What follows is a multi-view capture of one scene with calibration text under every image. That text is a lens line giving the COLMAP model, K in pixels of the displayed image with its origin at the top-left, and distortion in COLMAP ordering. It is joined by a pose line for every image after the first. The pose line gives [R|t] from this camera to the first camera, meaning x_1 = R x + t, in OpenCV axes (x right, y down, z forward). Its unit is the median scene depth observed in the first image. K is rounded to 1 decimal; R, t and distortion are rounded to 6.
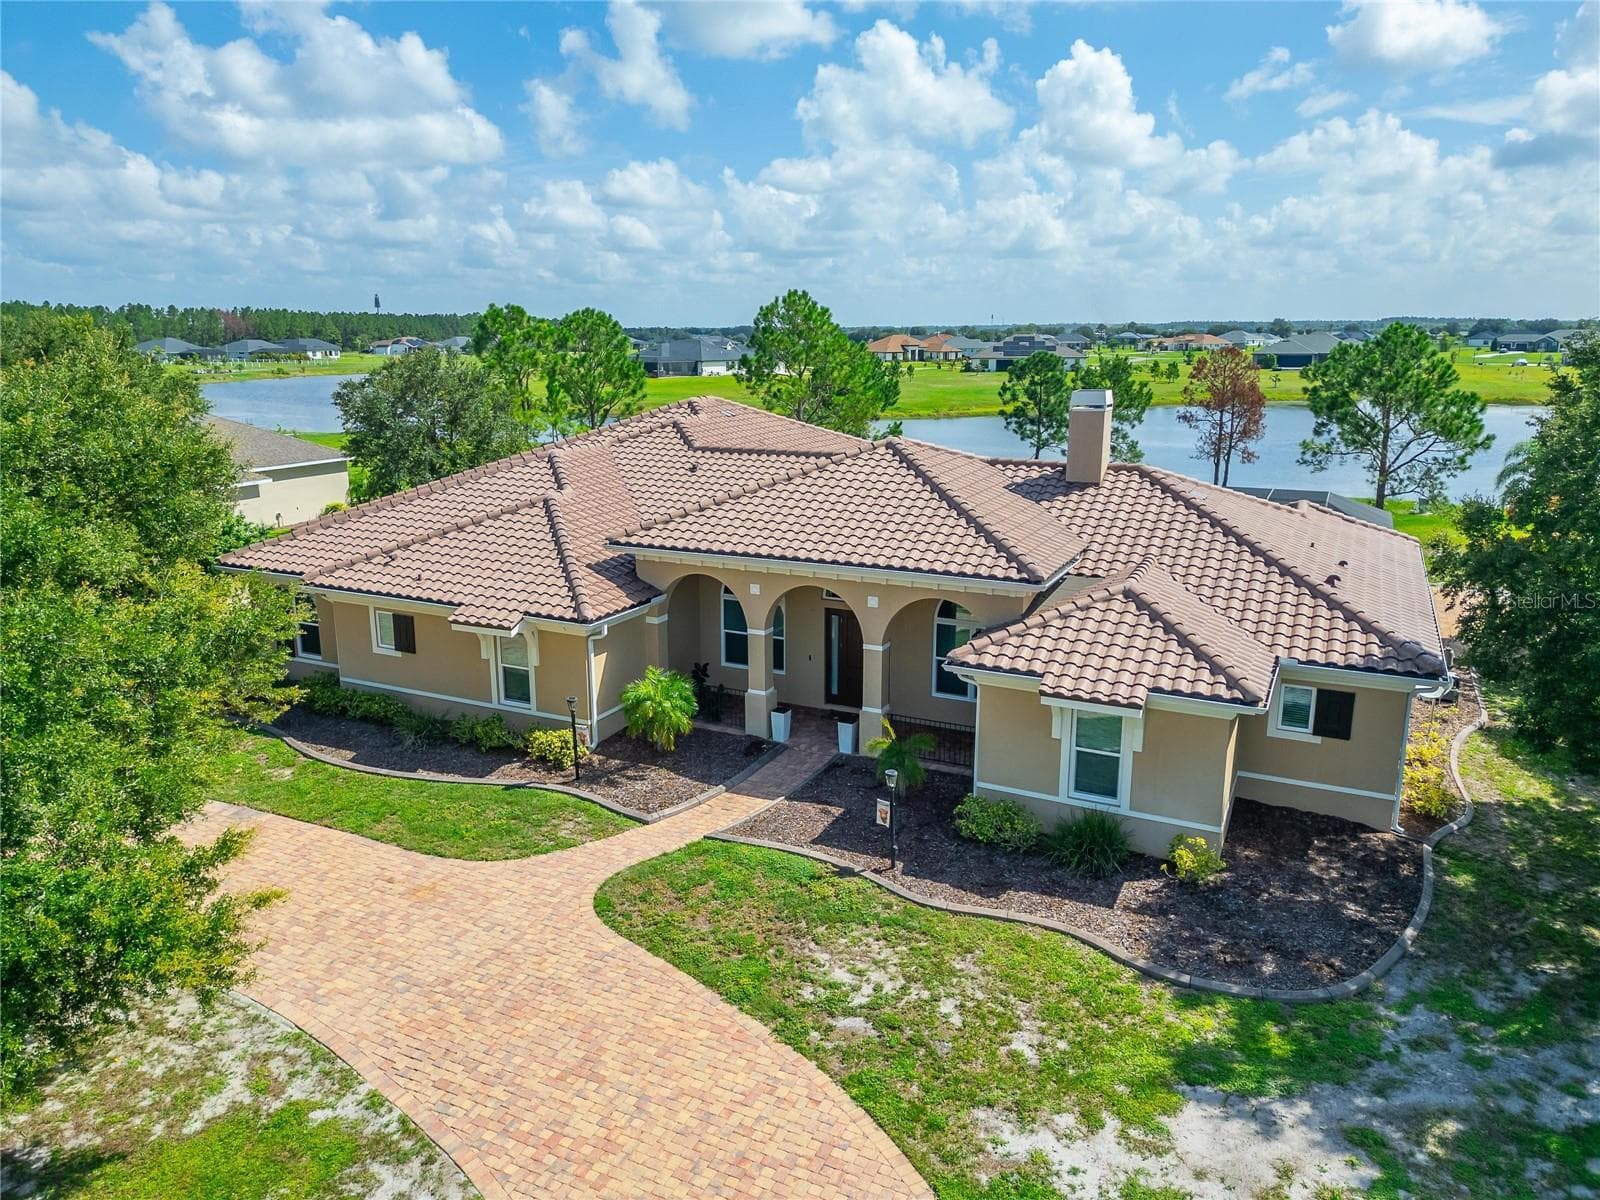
lens RADIAL K [[1131.2, 0, 802.7], [0, 1131.2, 593.7], [0, 0, 1]] dist [0.053630, -0.041535]
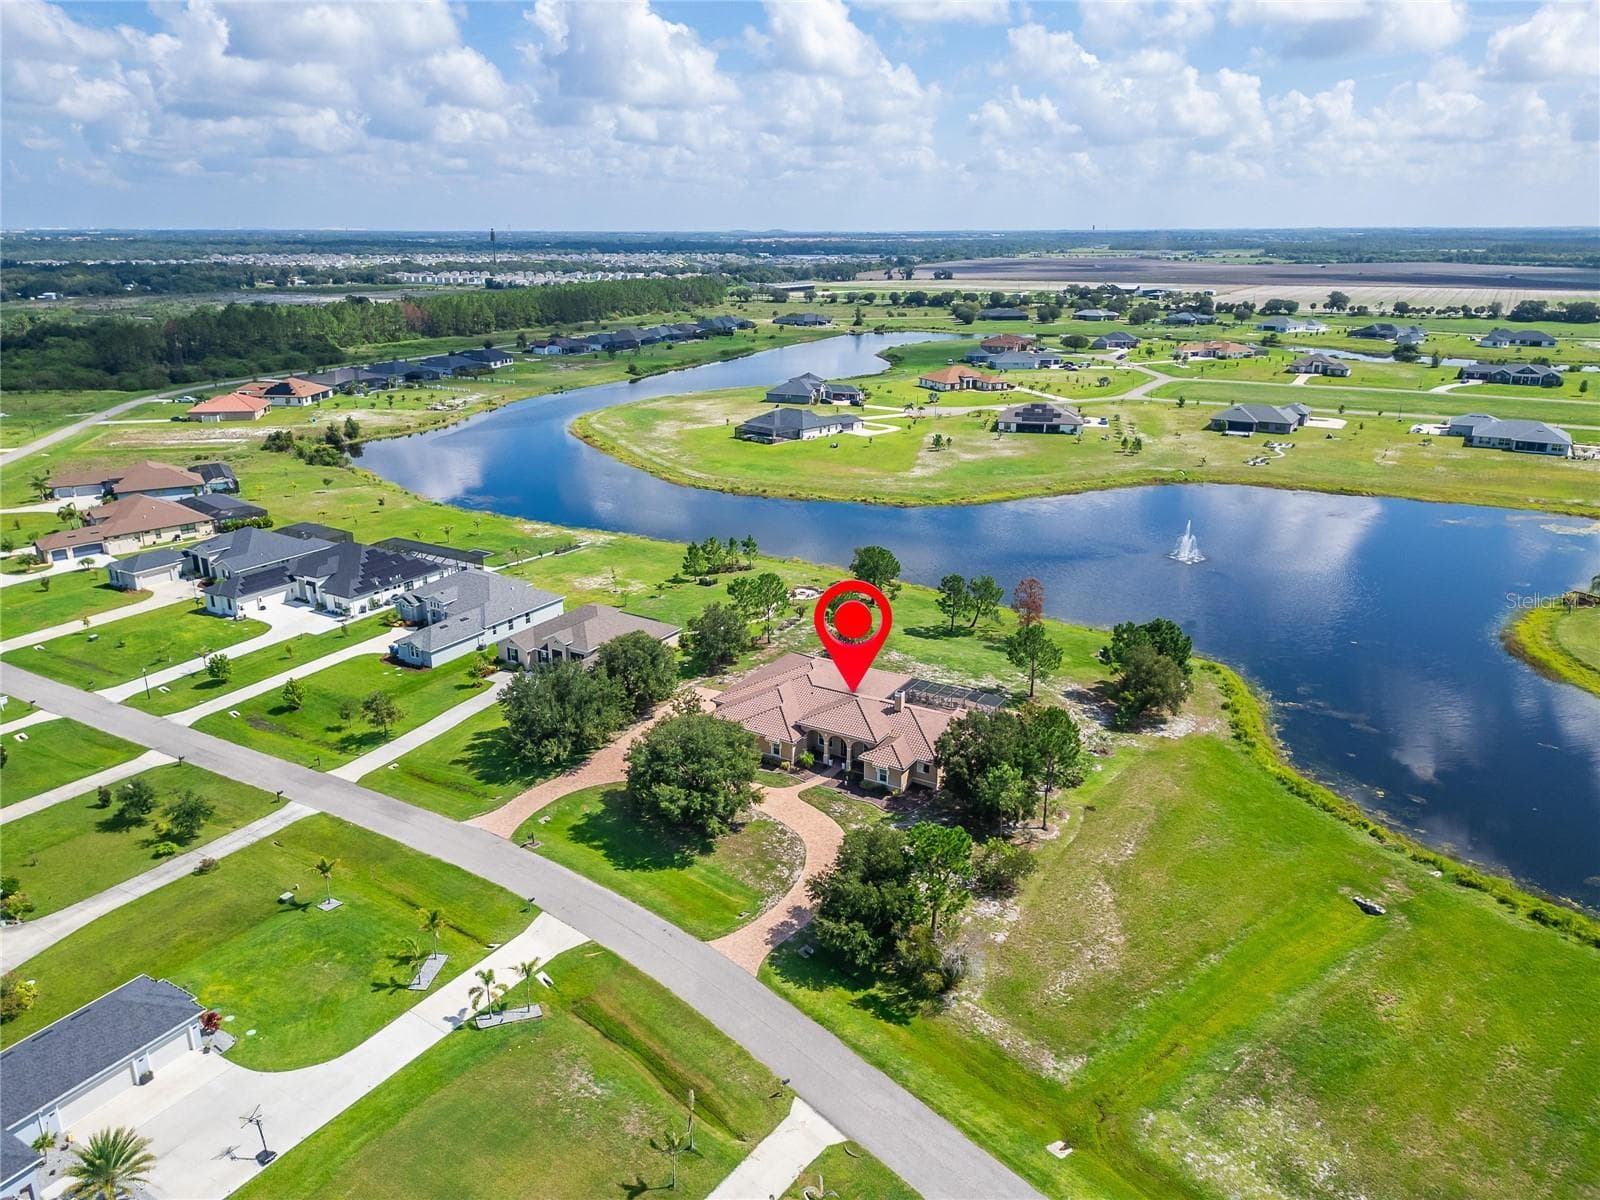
lens RADIAL K [[1131.2, 0, 770.1], [0, 1131.2, 563.4], [0, 0, 1]] dist [0.053630, -0.041535]
pose [[0.994126, 0.020660, -0.106239, 0.240109], [-0.015100, 0.998487, 0.052877, -1.075265], [0.107171, -0.050963, 0.992934, -4.148954]]
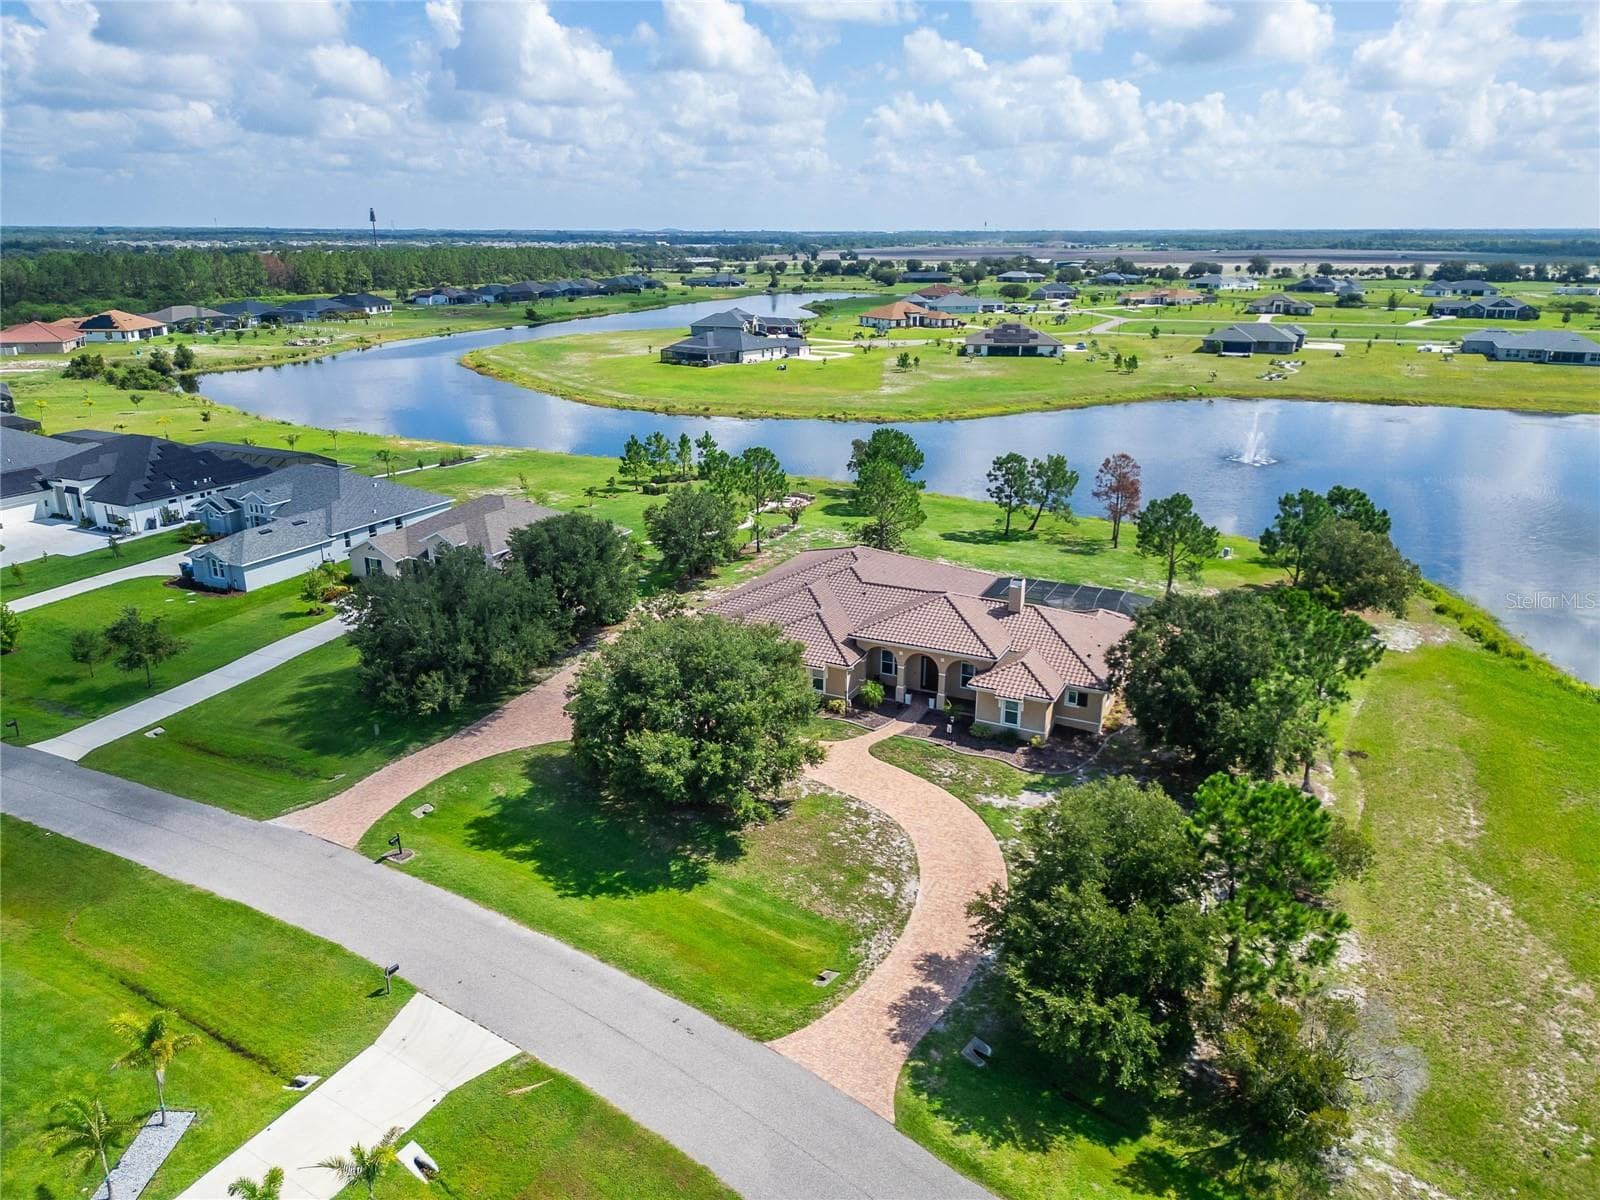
lens RADIAL K [[1131.2, 0, 781.9], [0, 1131.2, 573.7], [0, 0, 1]] dist [0.053630, -0.041535]
pose [[0.999959, 0.000599, -0.009031, -0.350573], [-0.000039, 0.998080, 0.061936, -0.422777], [0.009050, -0.061933, 0.998039, -2.087711]]
